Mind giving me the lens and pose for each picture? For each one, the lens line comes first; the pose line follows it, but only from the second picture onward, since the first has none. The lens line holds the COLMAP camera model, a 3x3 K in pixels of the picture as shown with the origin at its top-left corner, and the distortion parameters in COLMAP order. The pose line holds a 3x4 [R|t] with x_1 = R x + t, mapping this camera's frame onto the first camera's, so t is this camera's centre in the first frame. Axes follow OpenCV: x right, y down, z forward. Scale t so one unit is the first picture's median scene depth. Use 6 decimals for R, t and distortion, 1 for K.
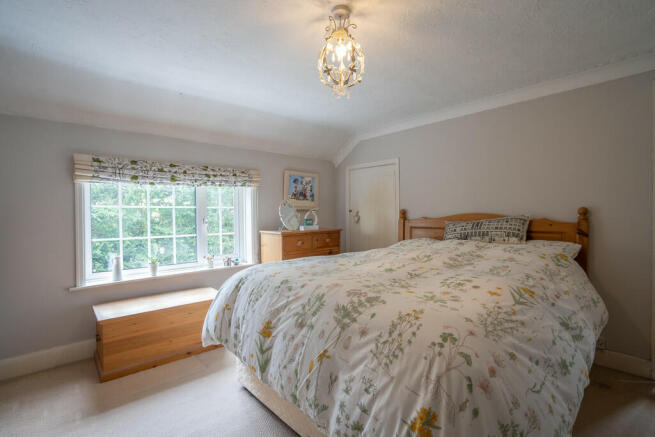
lens RADIAL K [[318.8, 0, 324.4], [0, 318.8, 215.5], [0, 0, 1]] dist [-0.004820, -0.000068]
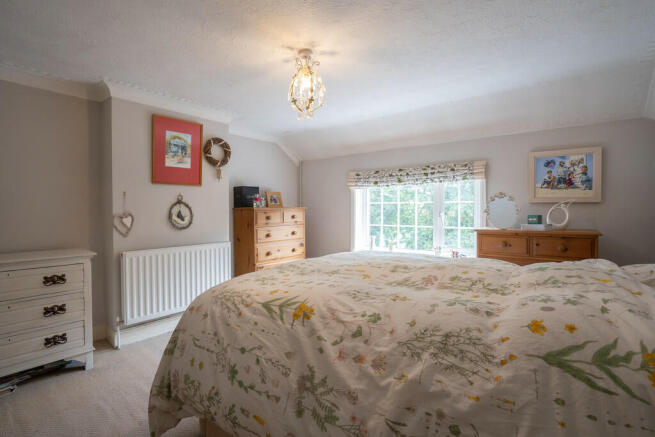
lens RADIAL K [[318.8, 0, 324.4], [0, 318.8, 215.5], [0, 0, 1]] dist [-0.004820, -0.000068]
pose [[0.173191, 0.023048, -0.984619, 0.669350], [-0.006956, 0.999730, 0.022178, -0.001350], [0.984864, 0.003008, 0.173304, 0.437909]]
